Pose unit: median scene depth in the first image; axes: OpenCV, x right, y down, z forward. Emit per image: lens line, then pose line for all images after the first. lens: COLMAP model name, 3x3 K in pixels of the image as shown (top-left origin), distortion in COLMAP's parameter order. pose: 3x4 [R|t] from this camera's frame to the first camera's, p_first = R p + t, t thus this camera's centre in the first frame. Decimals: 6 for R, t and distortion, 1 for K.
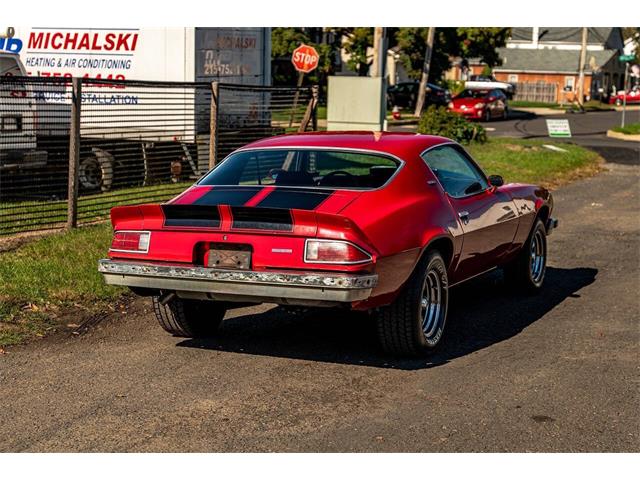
lens RADIAL K [[1269.2, 0, 322.6], [0, 1269.2, 241.7], [0, 0, 1]] dist [-0.000313, 0.162220]
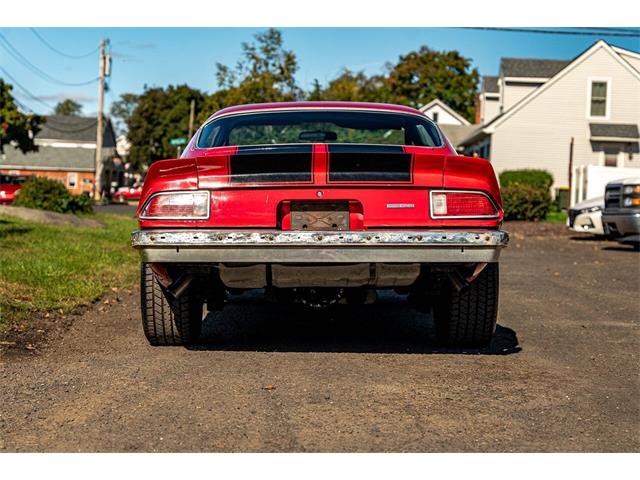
lens RADIAL K [[1269.2, 0, 322.6], [0, 1269.2, 241.7], [0, 0, 1]] dist [-0.000313, 0.162220]
pose [[0.916016, -0.014638, 0.400874, -0.183564], [0.047819, 0.996193, -0.072893, 0.039504], [-0.398280, 0.085941, 0.913229, 0.128239]]
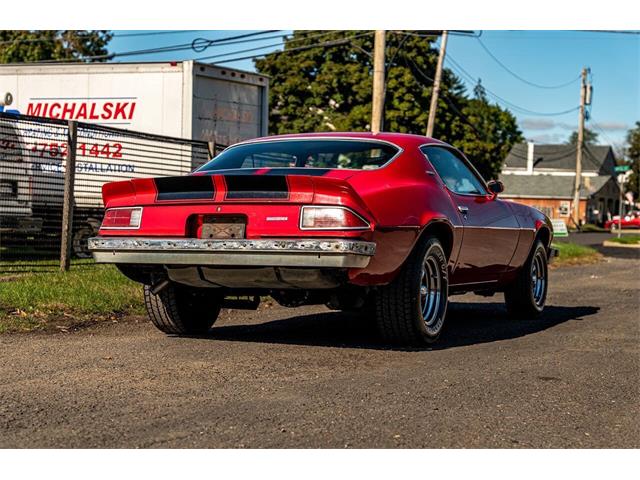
lens RADIAL K [[1269.2, 0, 322.6], [0, 1269.2, 241.7], [0, 0, 1]] dist [-0.000313, 0.162220]
pose [[0.999993, 0.002983, 0.002439, 0.000187], [-0.002711, 0.994486, -0.104838, 0.057567], [-0.002738, 0.104831, 0.994486, 0.015954]]
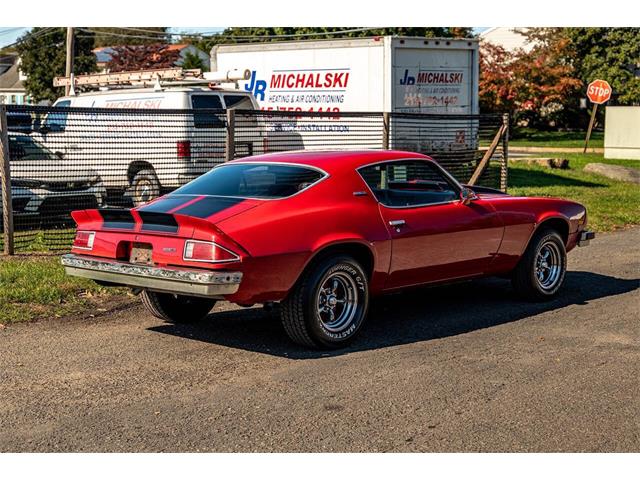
lens RADIAL K [[1082.2, 0, 320.0], [0, 1082.2, 240.0], [0, 0, 1]] dist [-0.009269, 0.083311]
pose [[0.941082, 0.018833, -0.337653, 0.197124], [-0.023152, 0.999694, -0.008768, 0.001707], [0.337385, 0.016069, 0.941230, 0.051119]]
